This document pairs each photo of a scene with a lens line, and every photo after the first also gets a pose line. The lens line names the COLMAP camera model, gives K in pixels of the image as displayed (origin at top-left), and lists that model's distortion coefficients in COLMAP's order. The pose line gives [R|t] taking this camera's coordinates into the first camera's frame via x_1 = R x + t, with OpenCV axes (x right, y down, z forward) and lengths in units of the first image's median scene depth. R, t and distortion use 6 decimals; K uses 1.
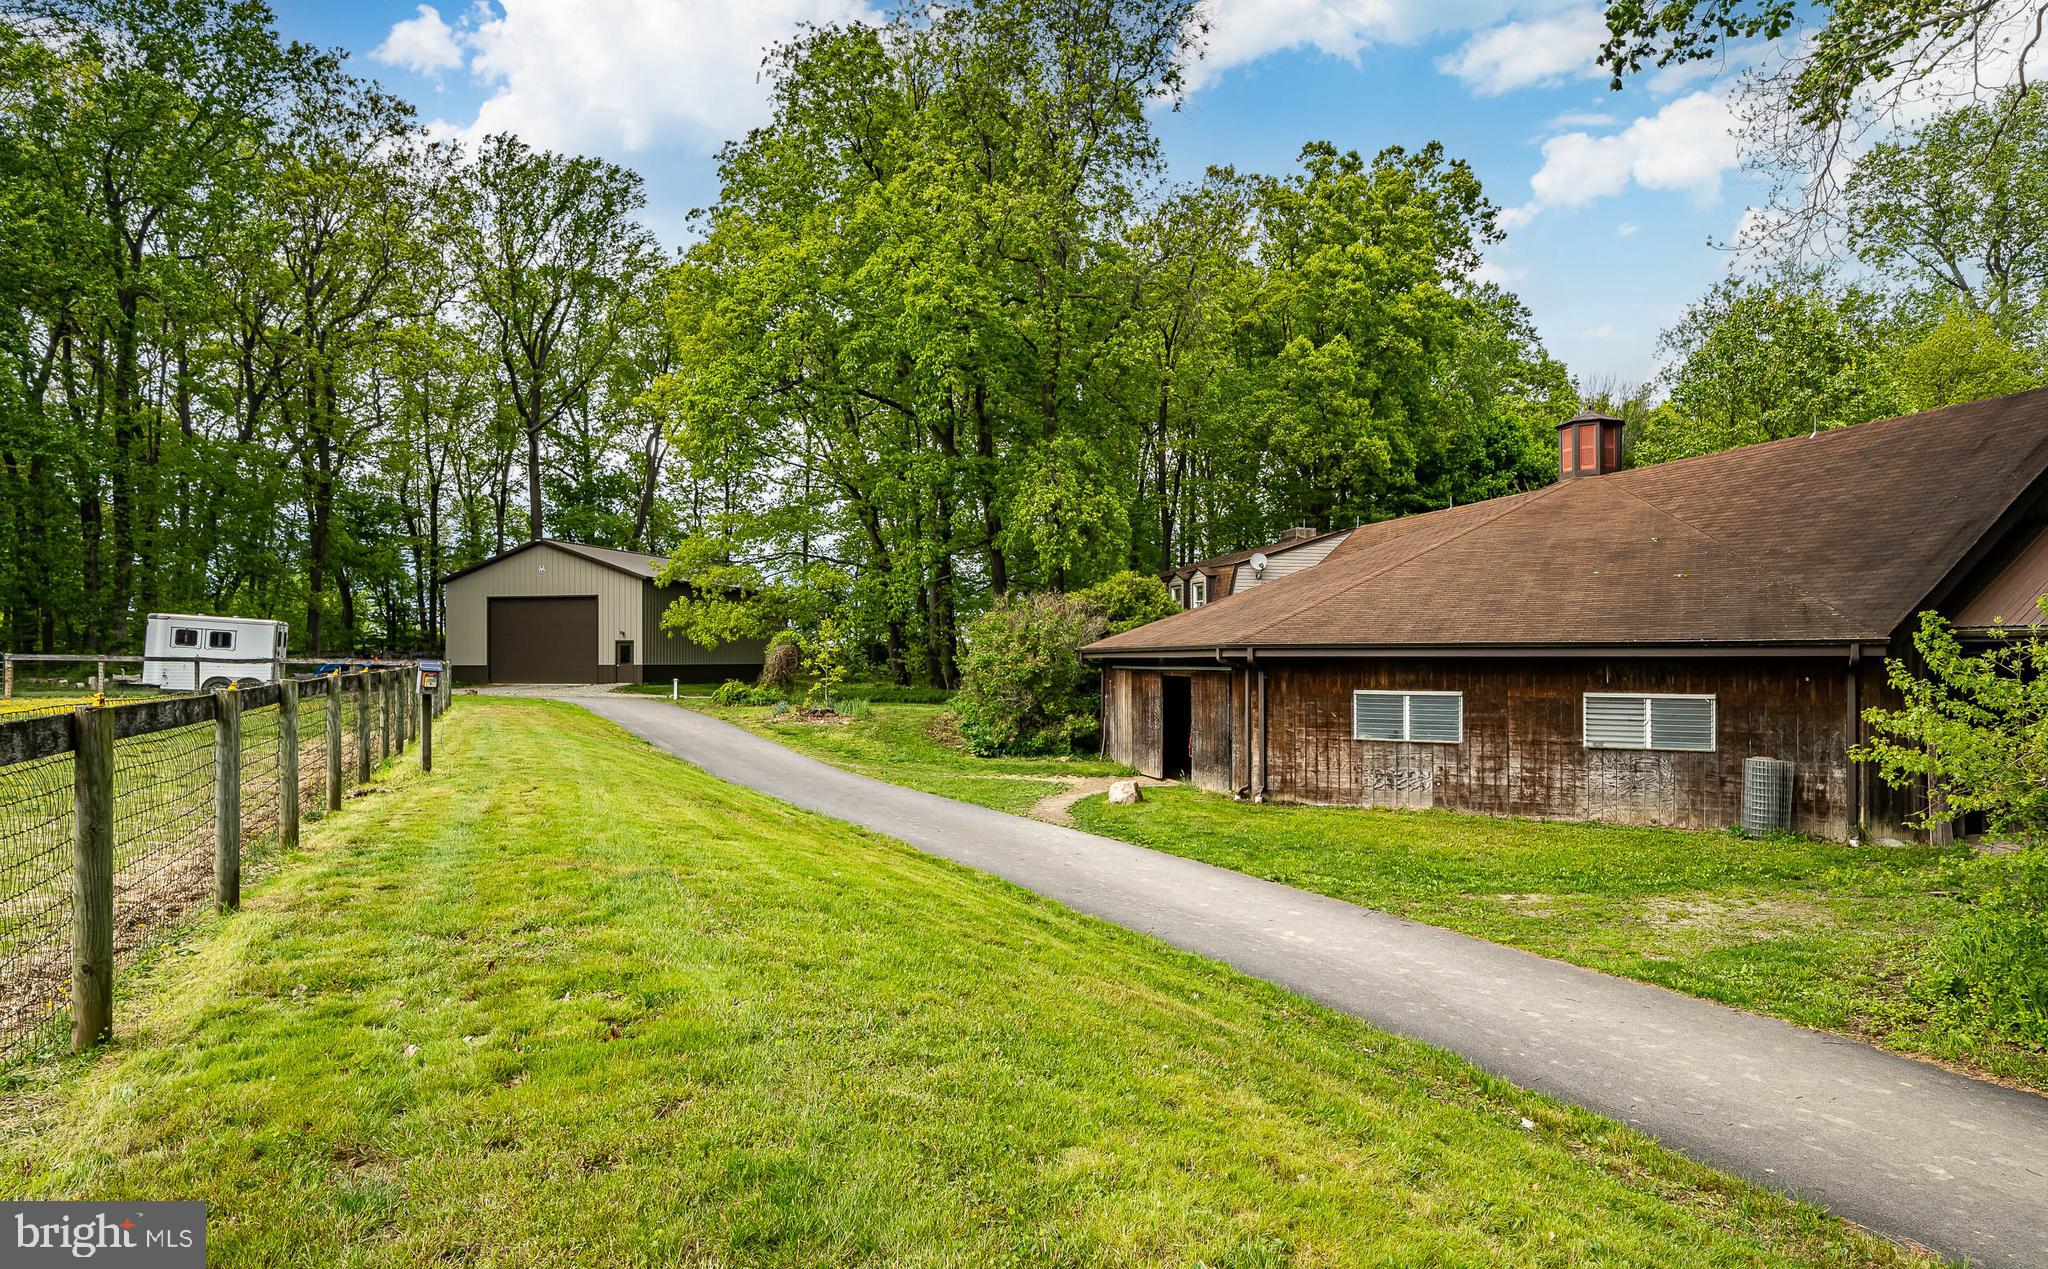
lens RADIAL K [[1190.5, 0, 1023.9], [0, 1190.5, 645.8], [0, 0, 1]] dist [0.000818, 0.000027]
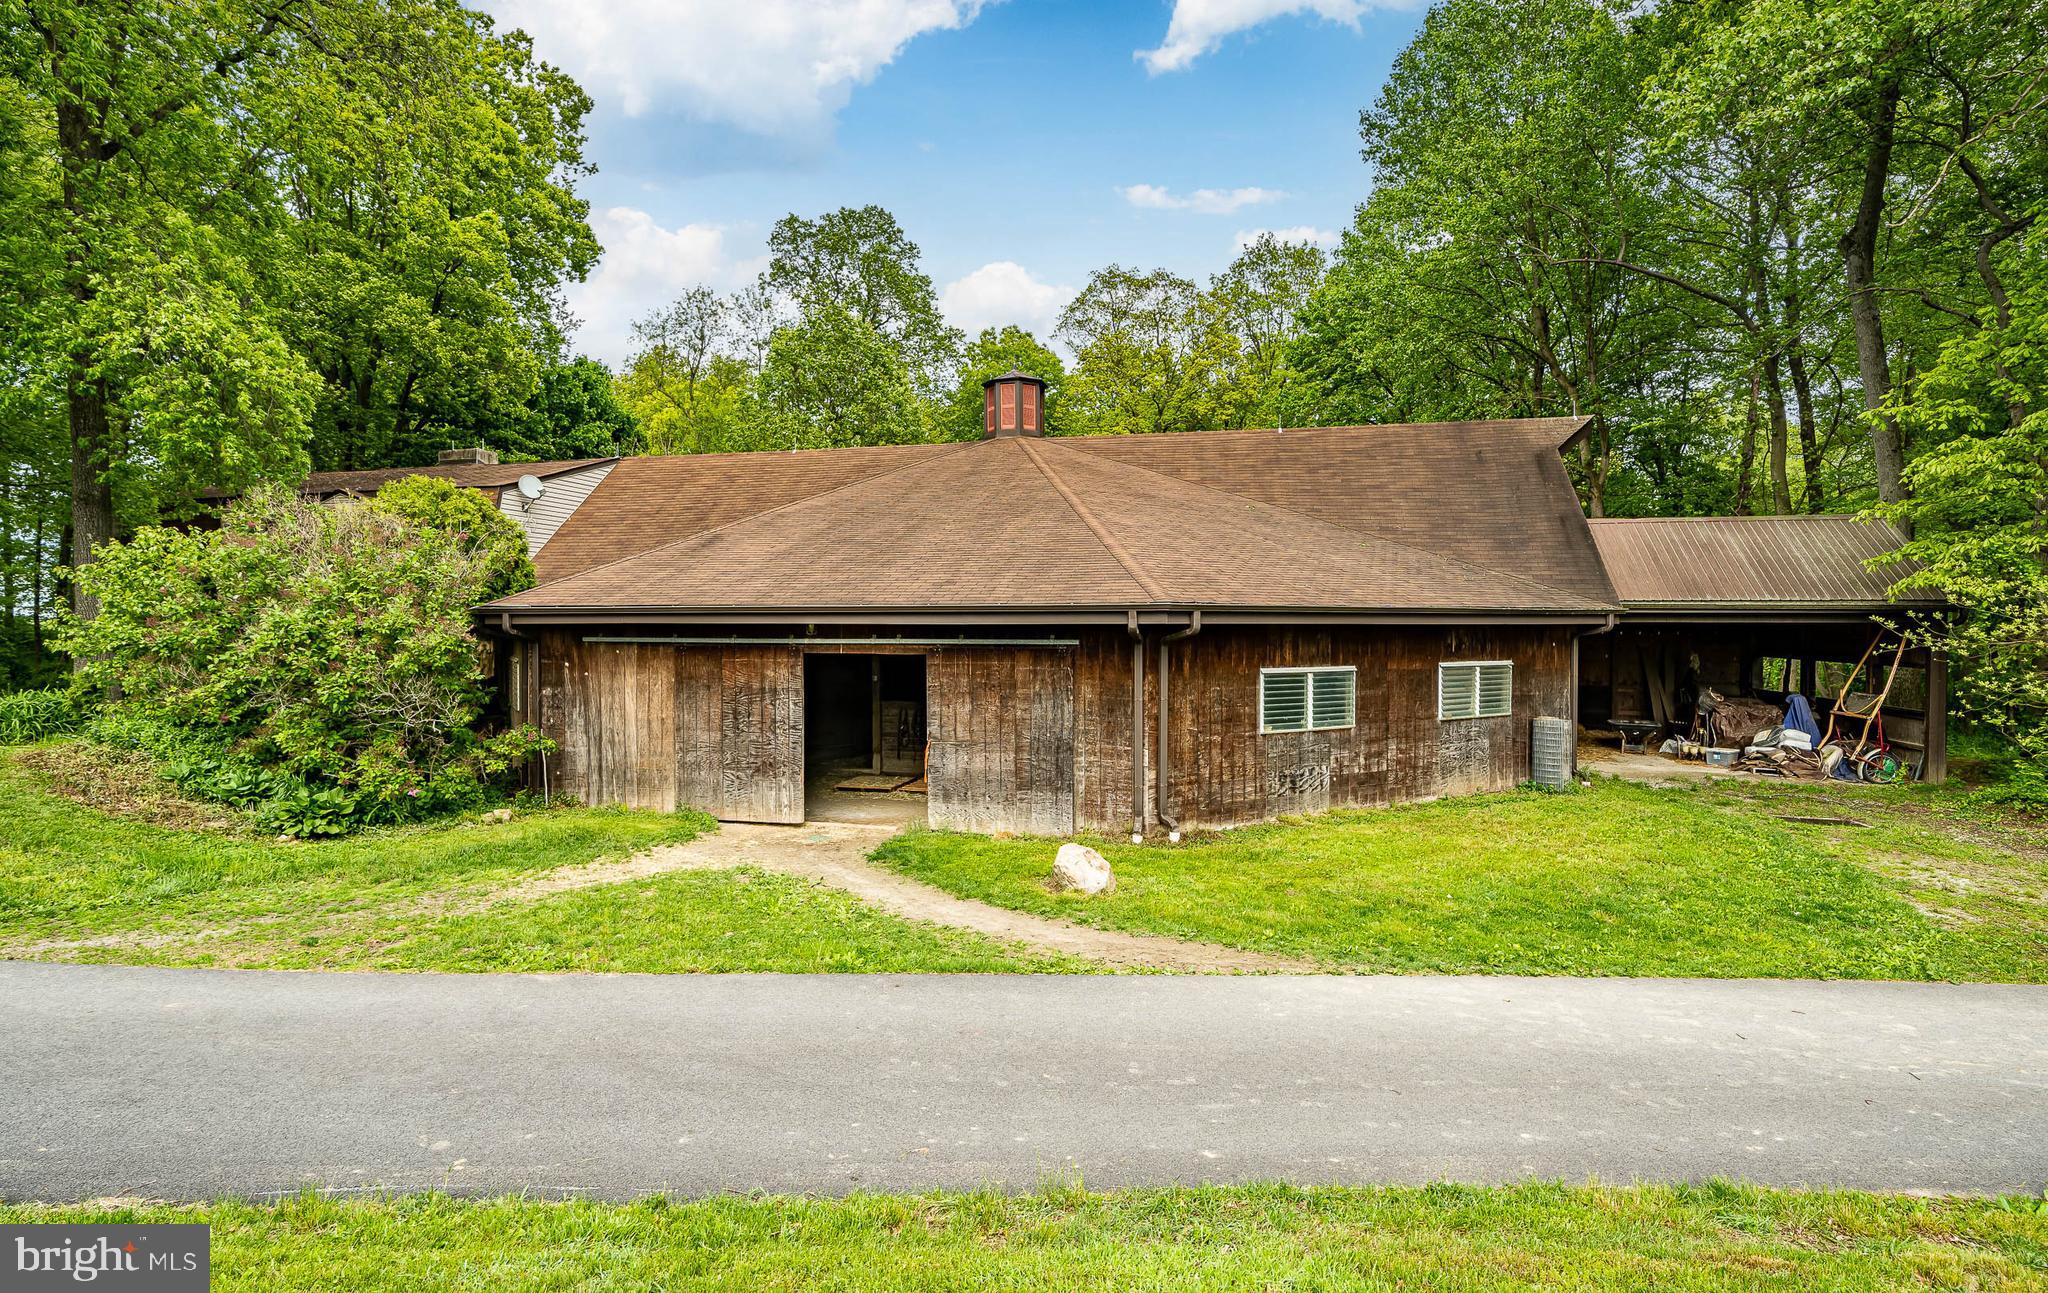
lens RADIAL K [[1010.6, 0, 1024.1], [0, 1010.6, 636.9], [0, 0, 1]] dist [0.000011, -0.000061]
pose [[0.488651, -0.014253, 0.872363, -0.342199], [-0.010734, 0.999693, 0.022346, 0.004509], [-0.872413, -0.020284, 0.488348, 0.801360]]
